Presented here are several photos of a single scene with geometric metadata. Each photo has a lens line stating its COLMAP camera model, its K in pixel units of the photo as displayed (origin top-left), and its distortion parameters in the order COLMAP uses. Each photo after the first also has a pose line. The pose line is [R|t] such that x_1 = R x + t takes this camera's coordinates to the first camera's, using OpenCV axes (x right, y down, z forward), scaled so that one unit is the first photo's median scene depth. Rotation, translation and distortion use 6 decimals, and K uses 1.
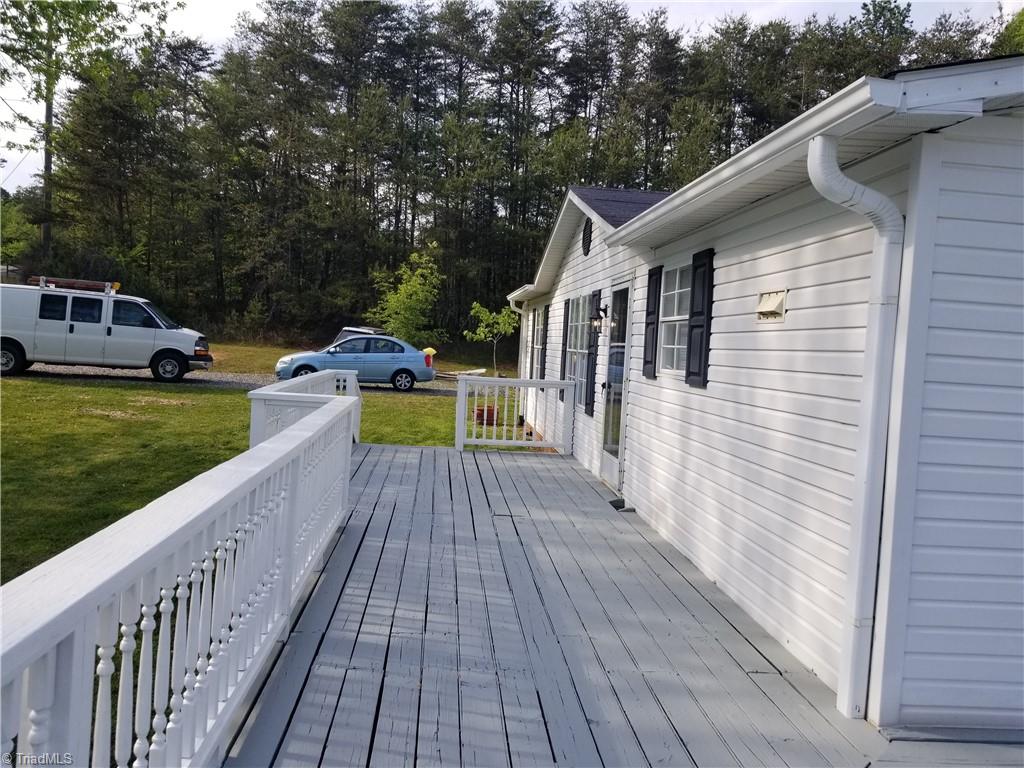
lens RADIAL K [[793.8, 0, 506.8], [0, 793.8, 369.1], [0, 0, 1]] dist [0.038237, -0.063735]
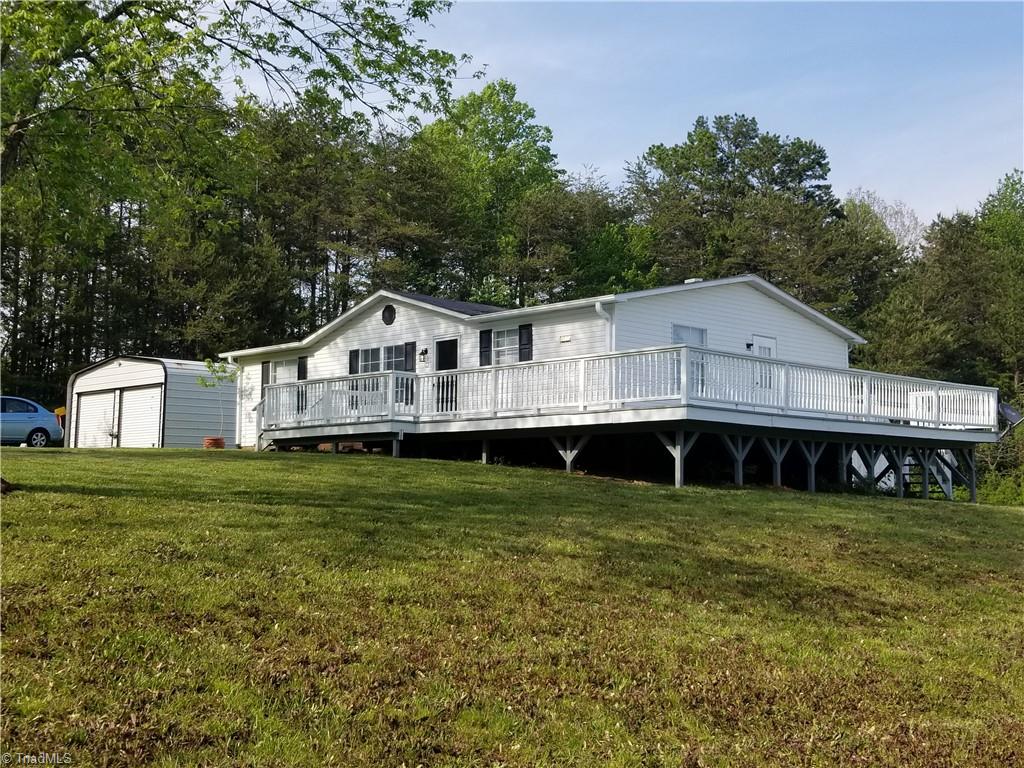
lens RADIAL K [[1233.6, 0, 486.6], [0, 1233.6, 342.0], [0, 0, 1]] dist [0.115126, -0.225475]
pose [[0.769362, 0.034186, 0.637898, -0.384041], [0.059151, 0.990465, -0.124422, 0.066707], [-0.636069, 0.133458, 0.760004, -0.334843]]
